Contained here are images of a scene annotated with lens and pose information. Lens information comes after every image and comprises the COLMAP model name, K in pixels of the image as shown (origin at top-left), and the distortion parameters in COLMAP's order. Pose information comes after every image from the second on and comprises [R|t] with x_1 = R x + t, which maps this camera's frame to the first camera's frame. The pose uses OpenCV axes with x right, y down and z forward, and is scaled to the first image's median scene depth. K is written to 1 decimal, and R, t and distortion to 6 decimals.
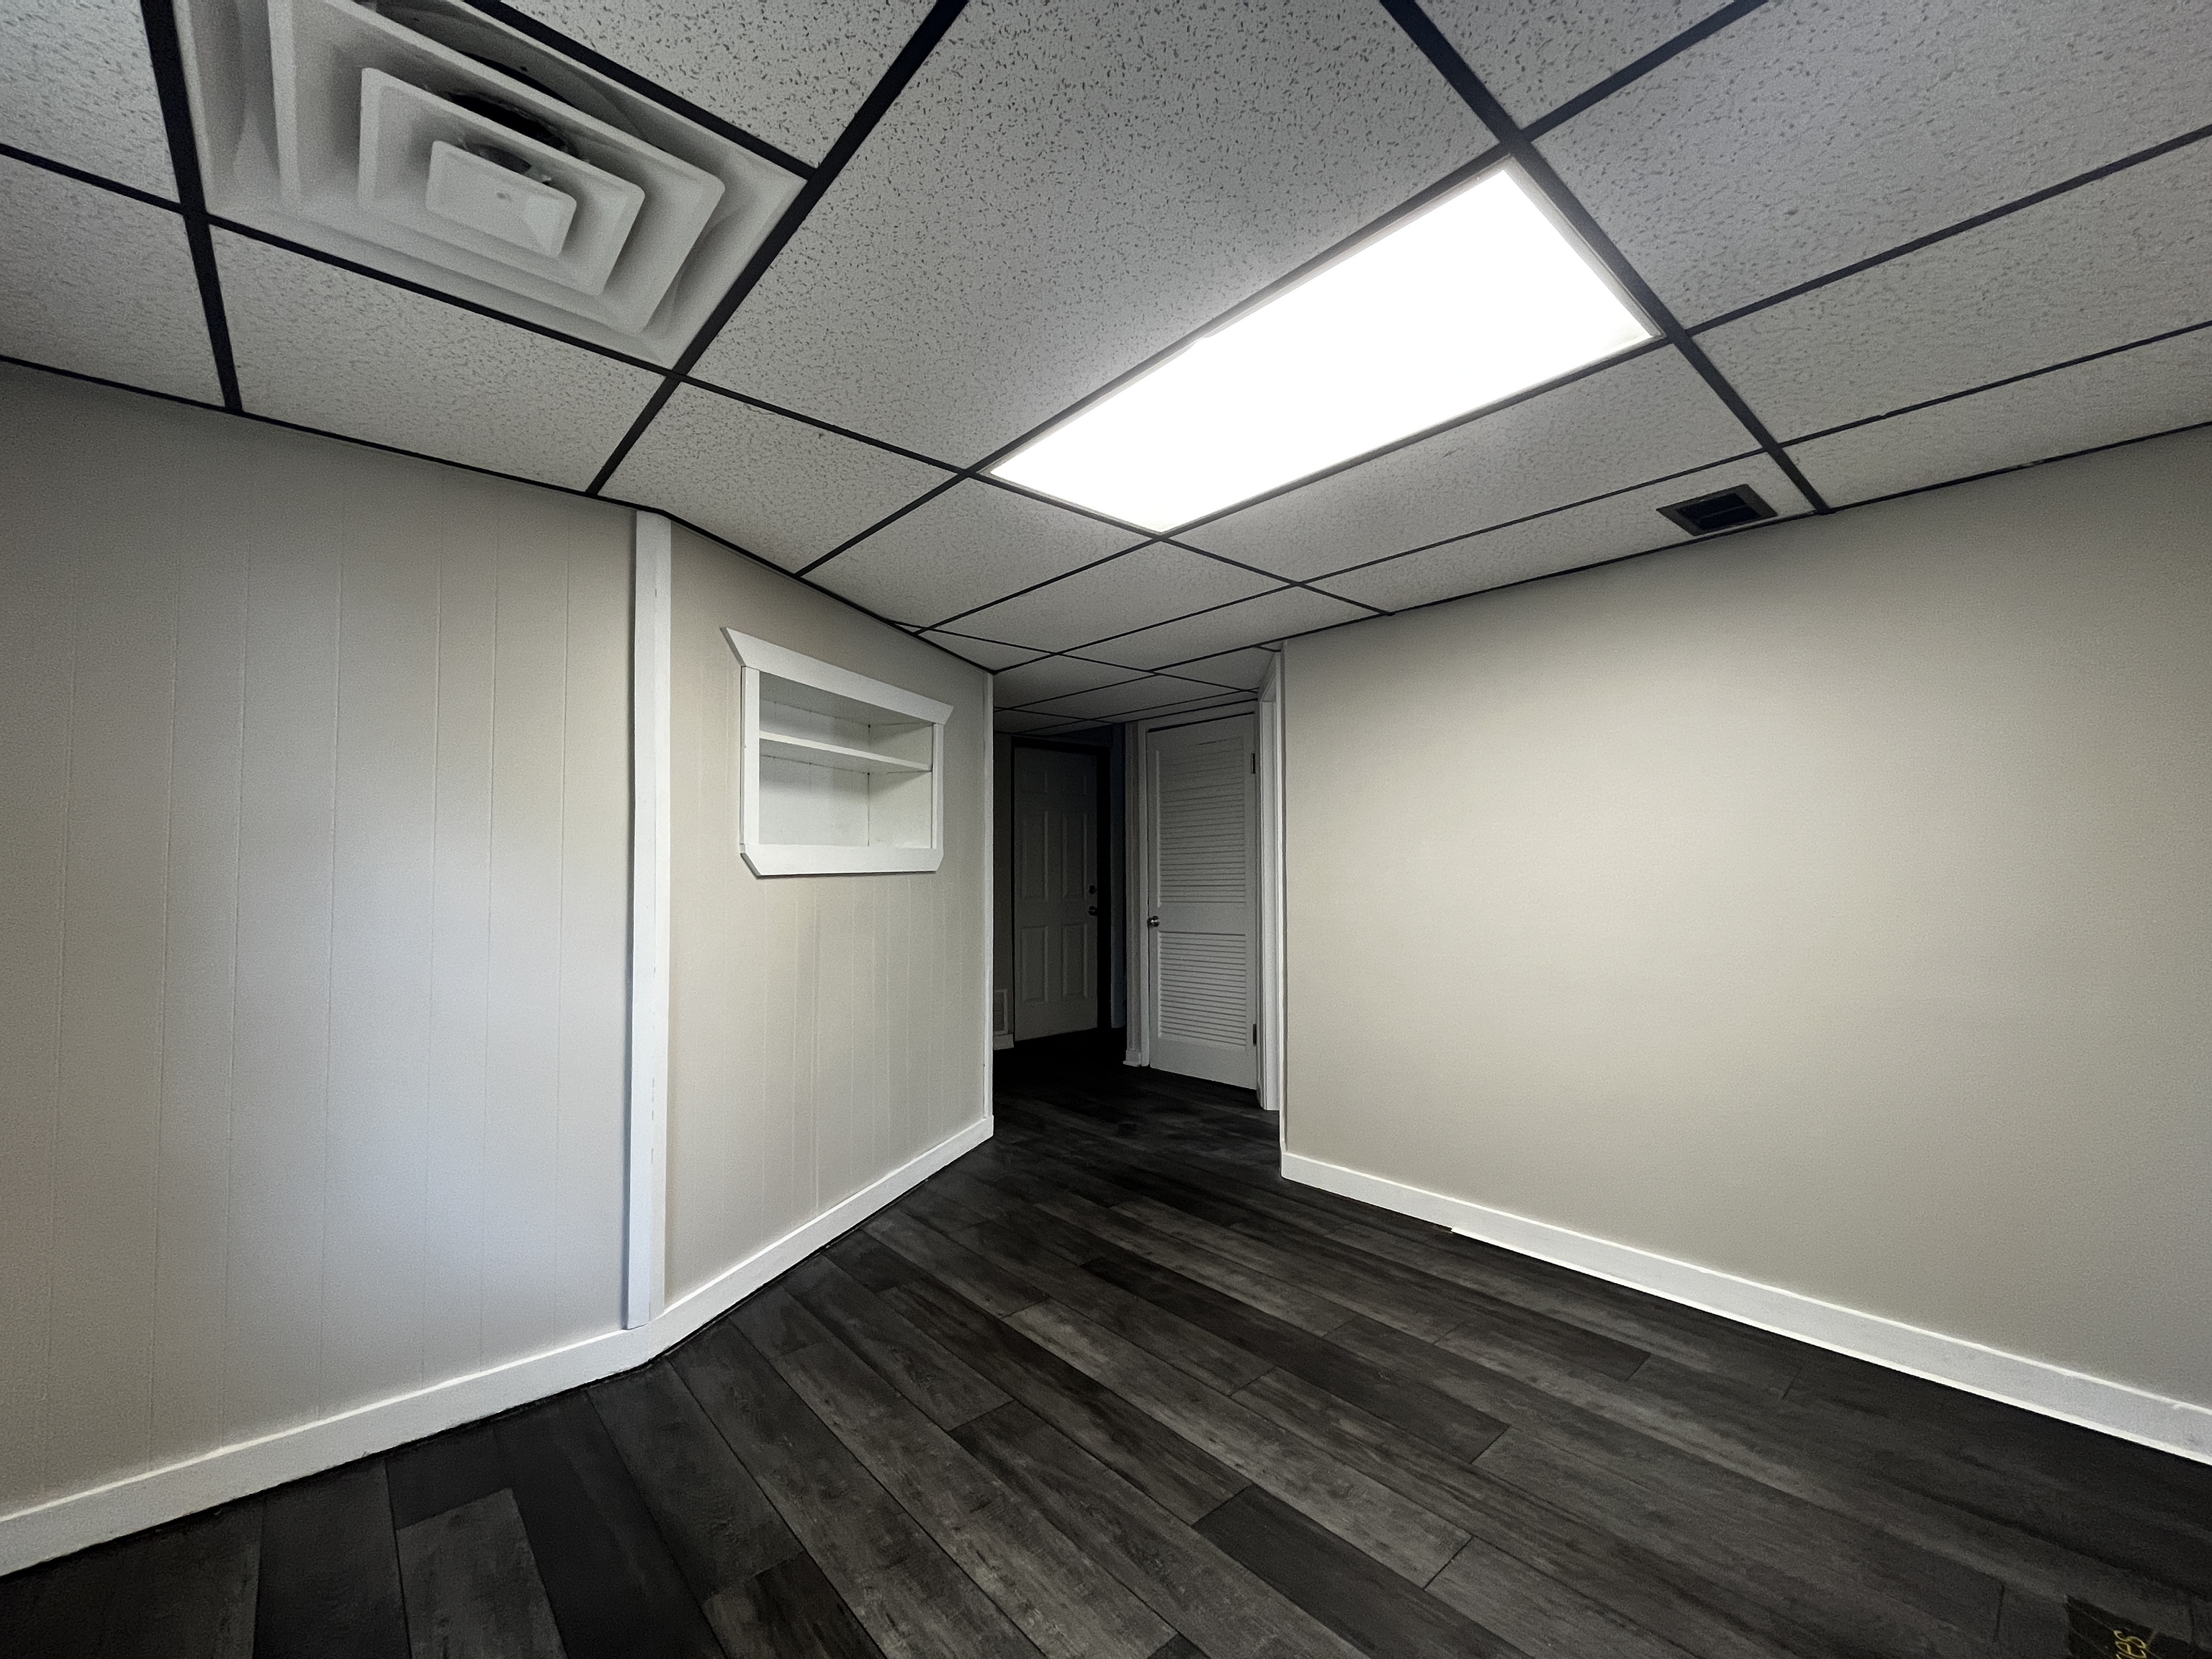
lens RADIAL K [[892.5, 0, 1106.0], [0, 892.5, 829.5], [0, 0, 1]] dist [0.001898, 0.000009]
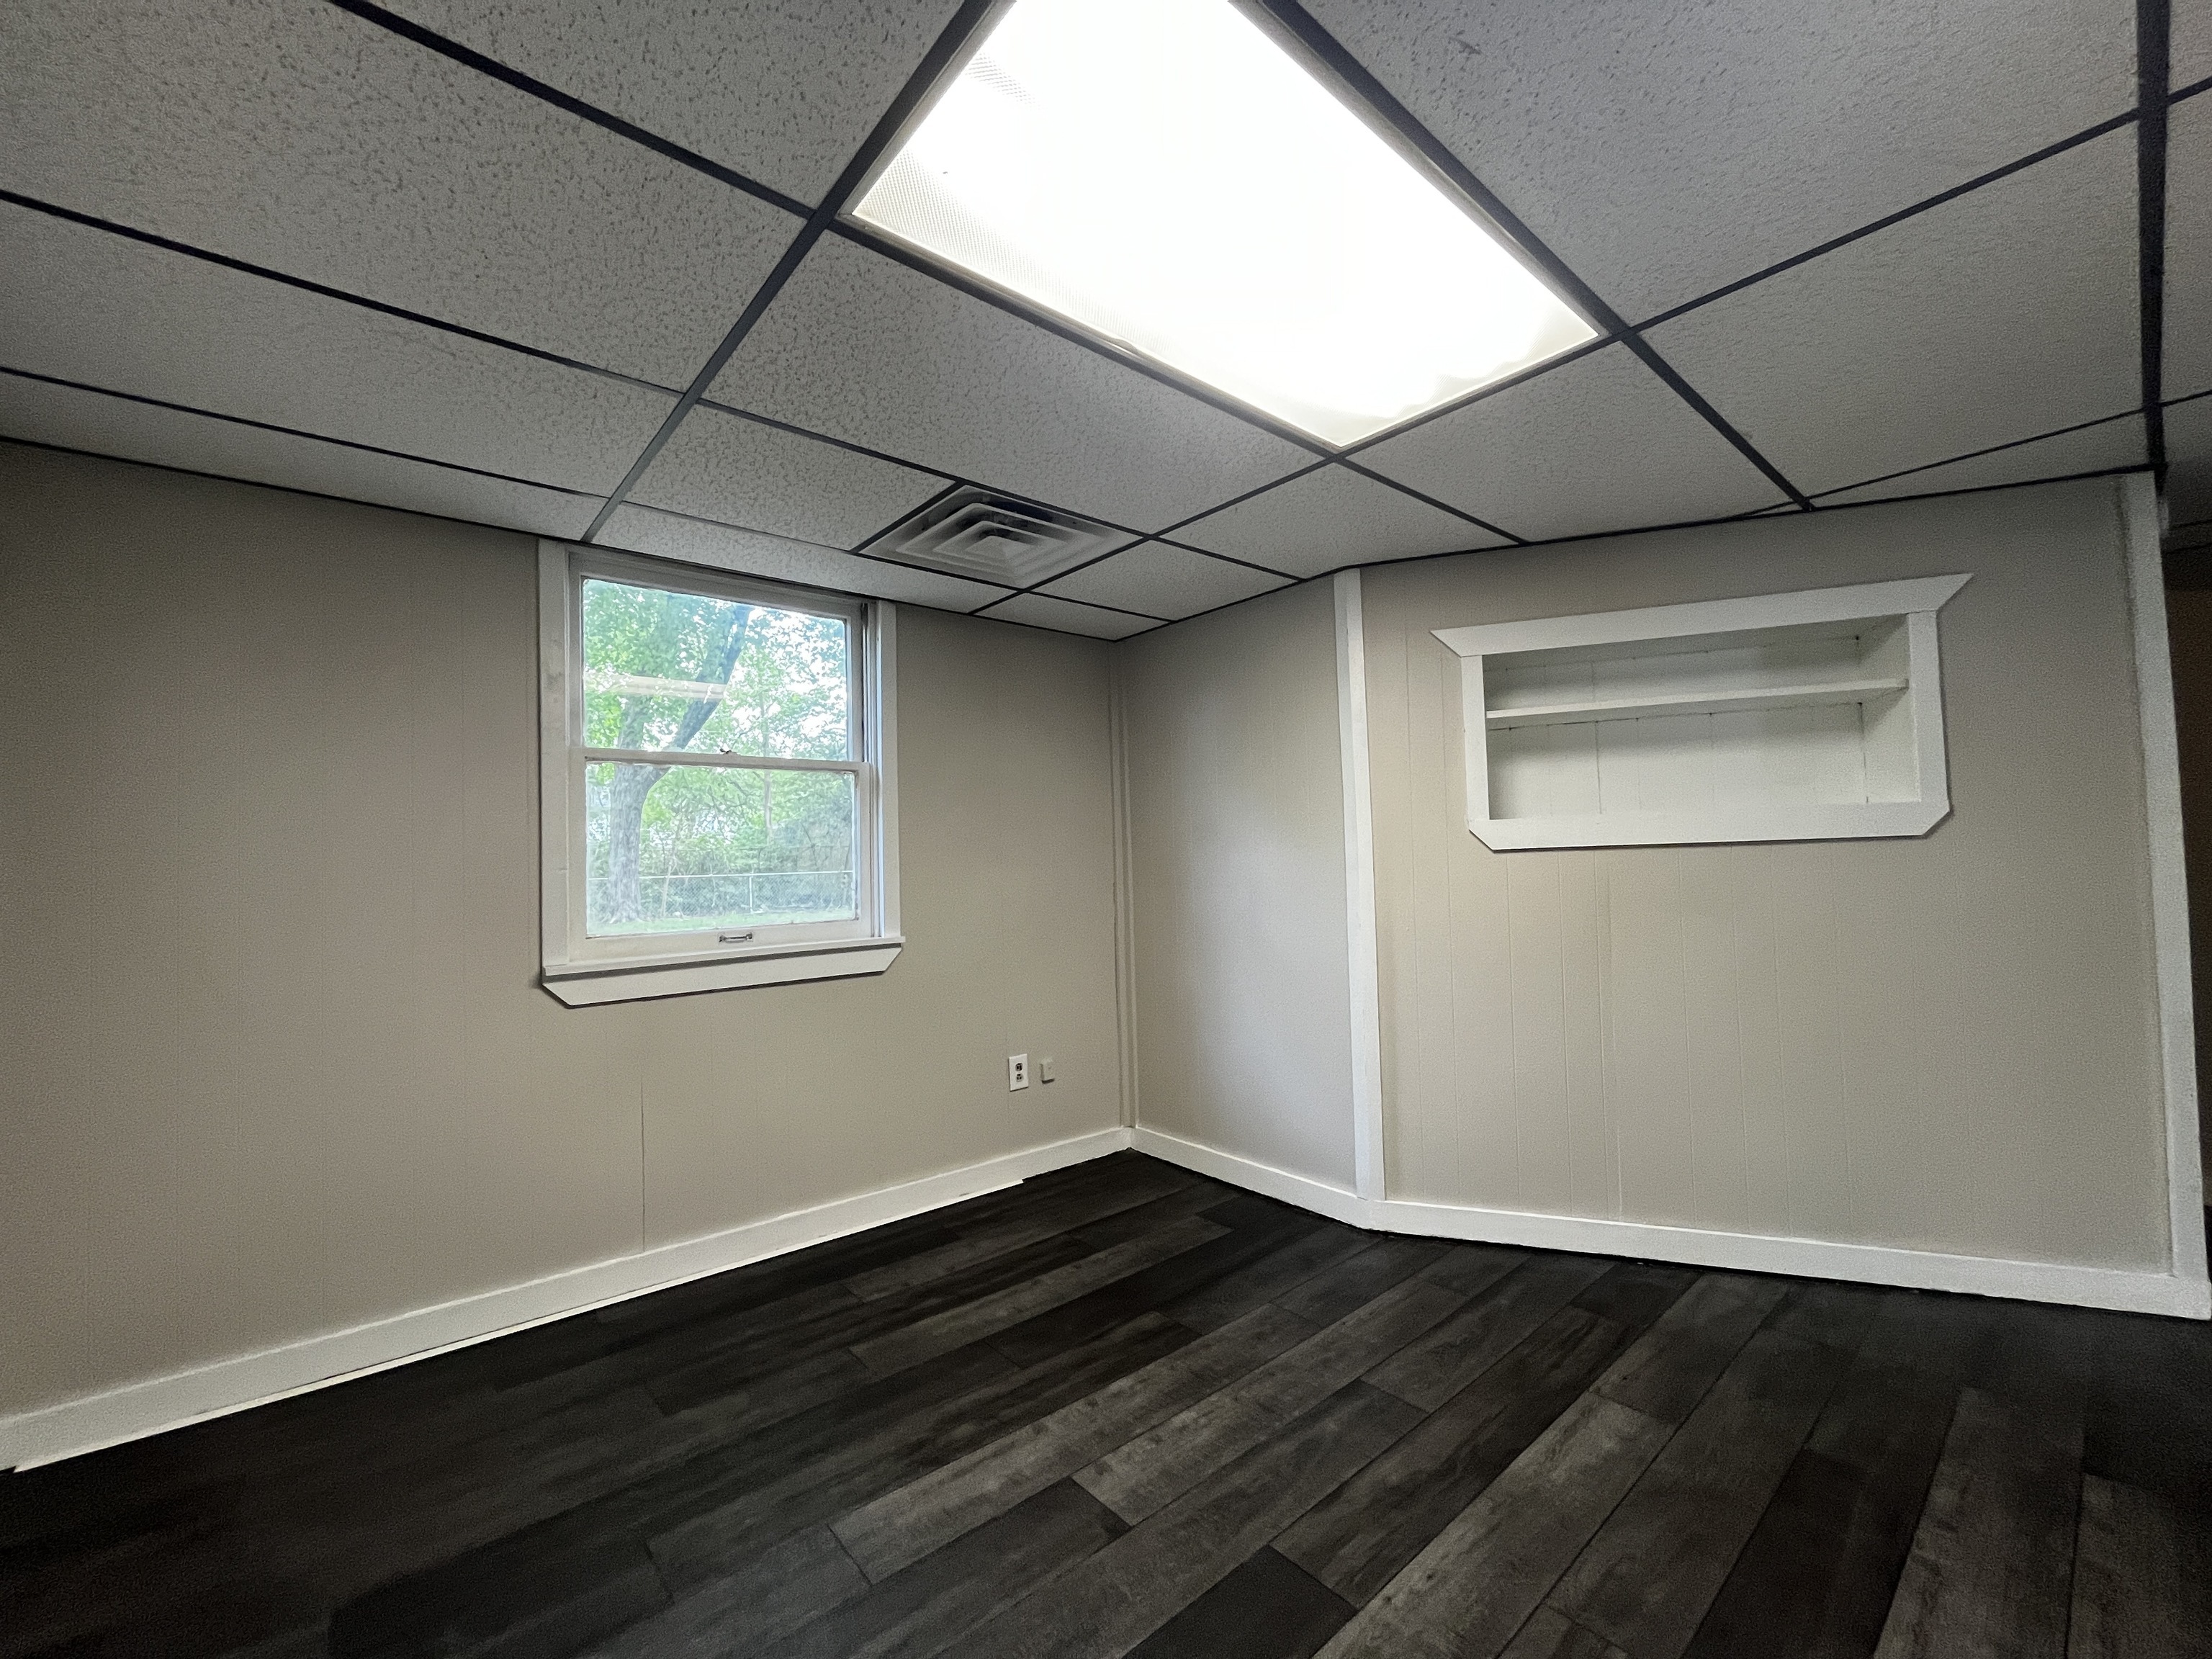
lens RADIAL K [[892.5, 0, 1106.0], [0, 892.5, 829.5], [0, 0, 1]] dist [0.001898, 0.000009]
pose [[-0.010778, -0.035875, -0.999298, 0.814652], [0.072818, 0.996675, -0.036566, 0.039519], [0.997287, -0.073161, -0.008130, 0.683189]]
